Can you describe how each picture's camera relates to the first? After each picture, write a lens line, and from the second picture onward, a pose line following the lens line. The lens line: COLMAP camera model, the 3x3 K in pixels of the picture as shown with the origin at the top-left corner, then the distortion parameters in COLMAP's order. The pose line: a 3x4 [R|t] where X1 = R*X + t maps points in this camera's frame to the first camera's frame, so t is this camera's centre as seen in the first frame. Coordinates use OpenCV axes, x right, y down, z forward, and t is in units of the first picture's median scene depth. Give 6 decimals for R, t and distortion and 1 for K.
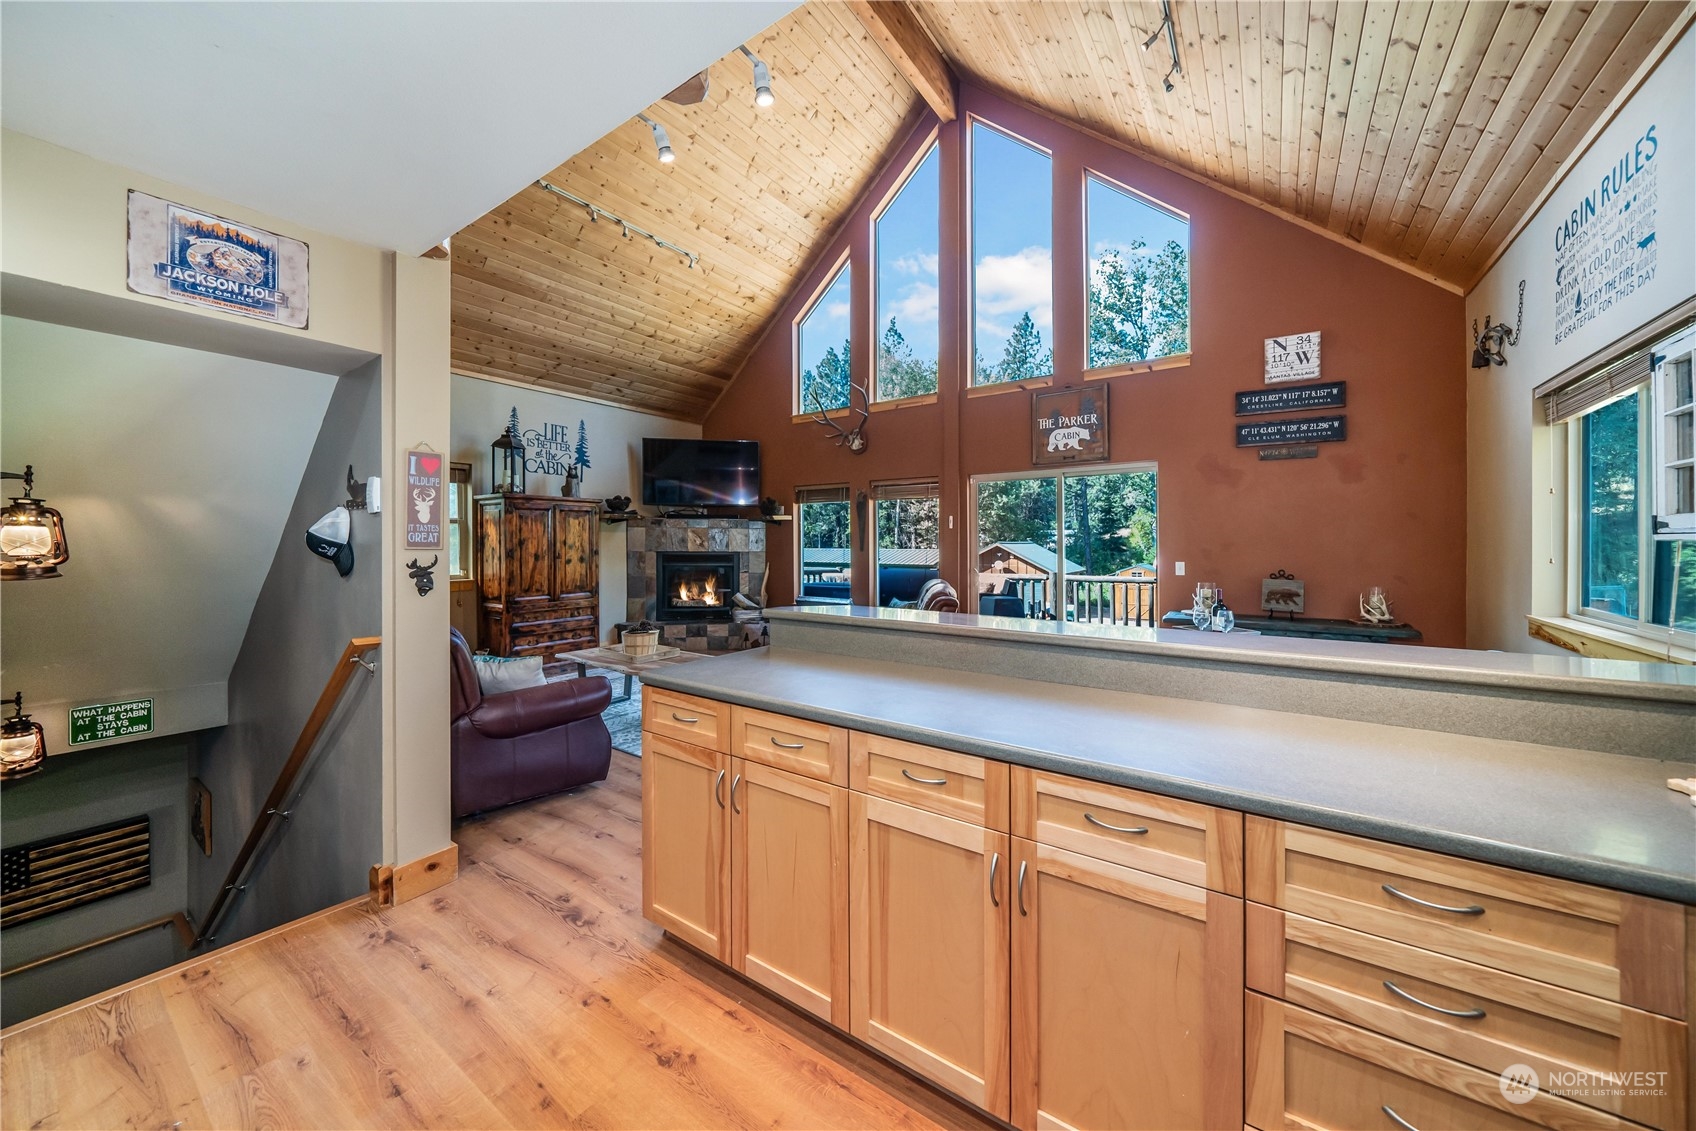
lens RADIAL K [[626.1, 0, 849.9], [0, 626.1, 528.5], [0, 0, 1]] dist [-0.001371, -0.000037]
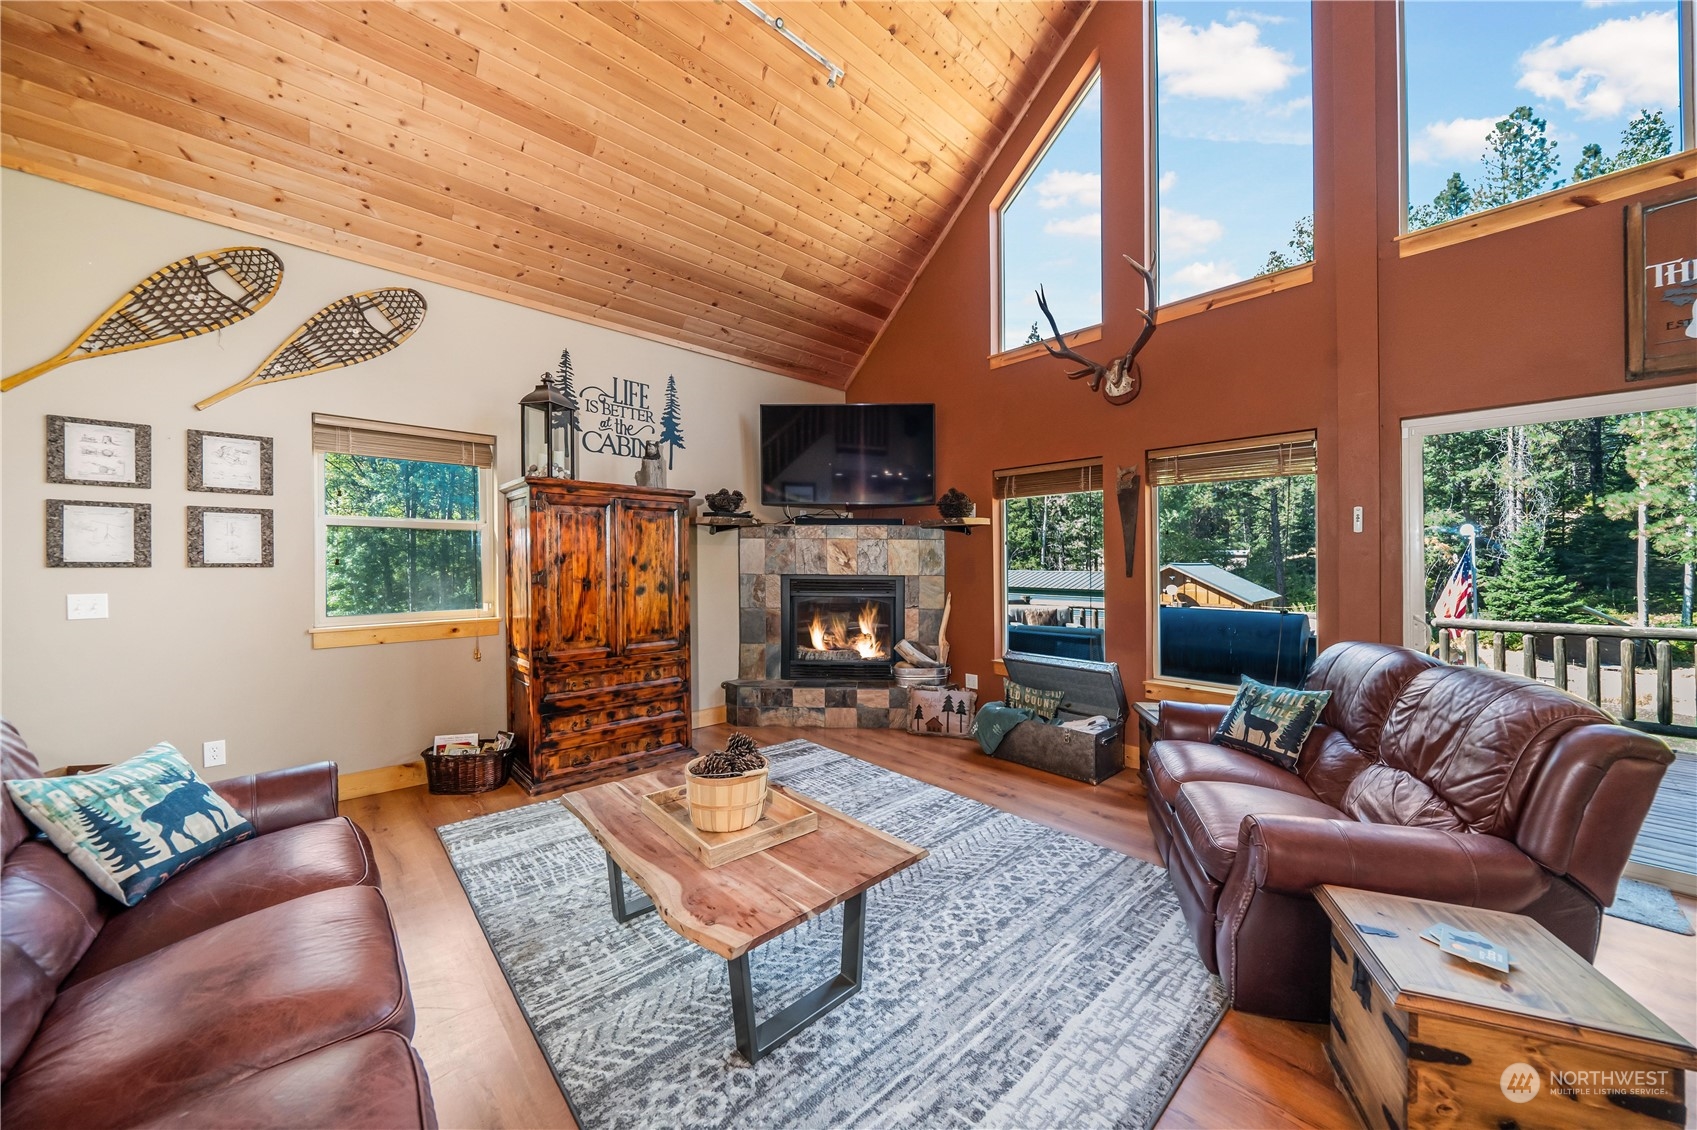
lens RADIAL K [[603.6, 0, 854.5], [0, 603.6, 561.6], [0, 0, 1]] dist [-0.000476, -0.000091]
pose [[0.980220, 0.000753, -0.197909, -0.109598], [0.002909, 0.999830, 0.018210, 0.011890], [0.197889, -0.018425, 0.980051, 0.402233]]
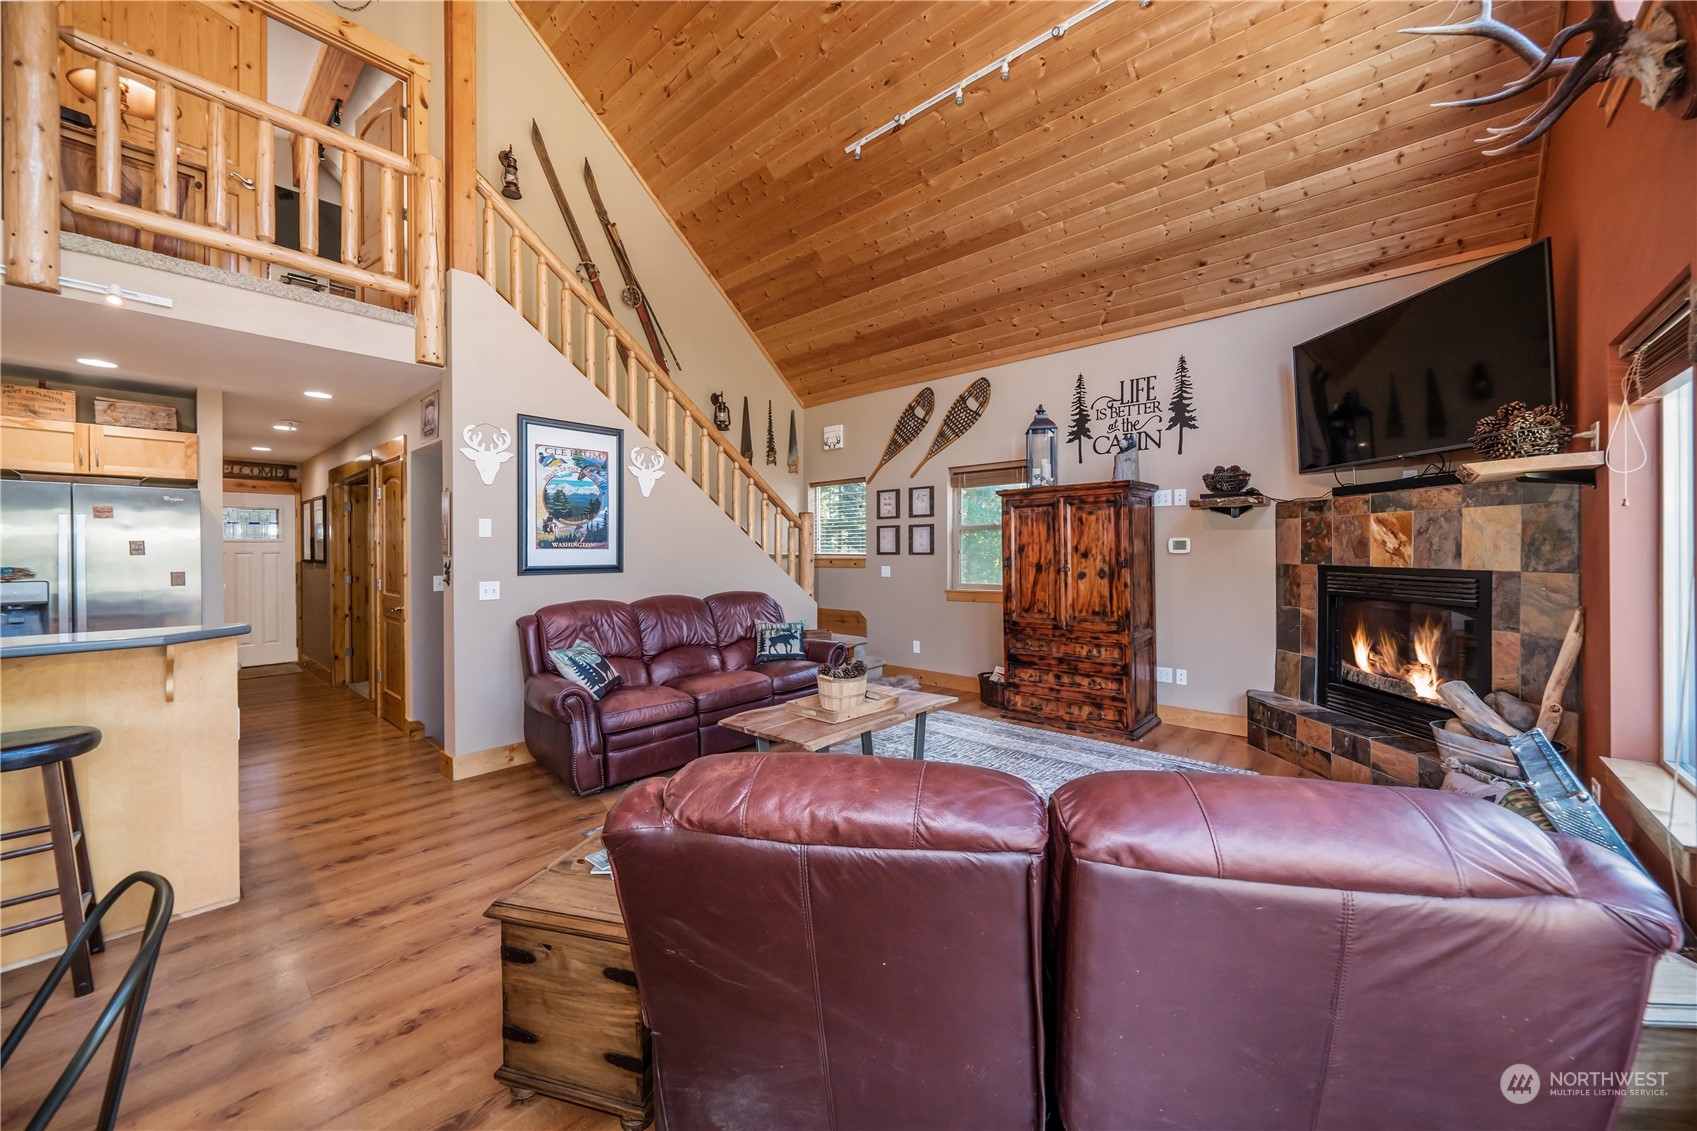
lens RADIAL K [[627.2, 0, 845.7], [0, 627.2, 571.3], [0, 0, 1]] dist [-0.004478, 0.000301]
pose [[-0.110077, 0.031511, -0.993423, 0.244469], [0.027892, 0.999202, 0.028603, 0.017341], [0.993532, -0.024560, -0.110868, 0.712777]]
